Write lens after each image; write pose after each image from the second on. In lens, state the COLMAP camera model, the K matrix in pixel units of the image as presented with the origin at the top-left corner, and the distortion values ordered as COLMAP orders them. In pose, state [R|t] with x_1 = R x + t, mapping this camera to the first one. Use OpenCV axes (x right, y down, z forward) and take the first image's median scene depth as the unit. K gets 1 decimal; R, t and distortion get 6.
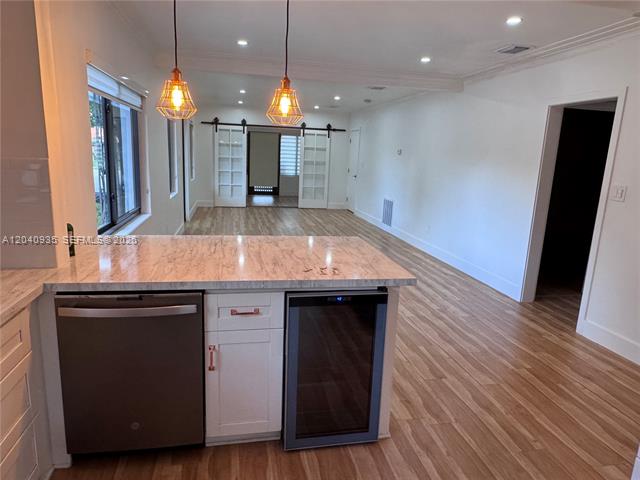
lens RADIAL K [[427.8, 0, 318.1], [0, 427.8, 240.7], [0, 0, 1]] dist [-0.004622, -0.000301]
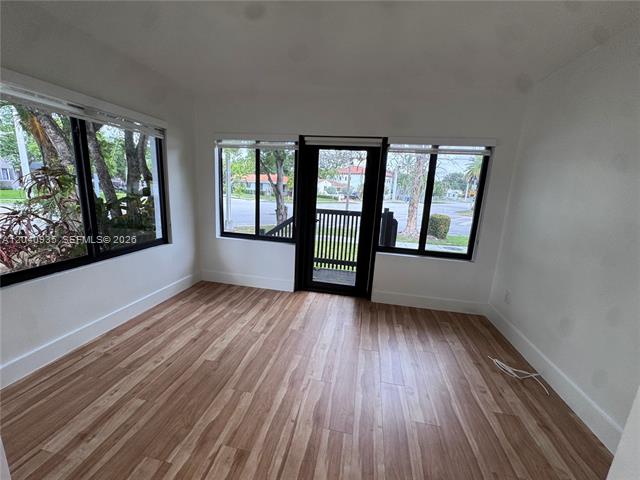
lens RADIAL K [[256.2, 0, 314.5], [0, 256.2, 235.4], [0, 0, 1]] dist [-0.000362, -0.000017]
pose [[0.917489, 0.078701, -0.389899, -0.068565], [-0.091853, 0.995657, -0.015171, -0.203402], [0.387011, 0.049733, 0.920733, 0.988976]]
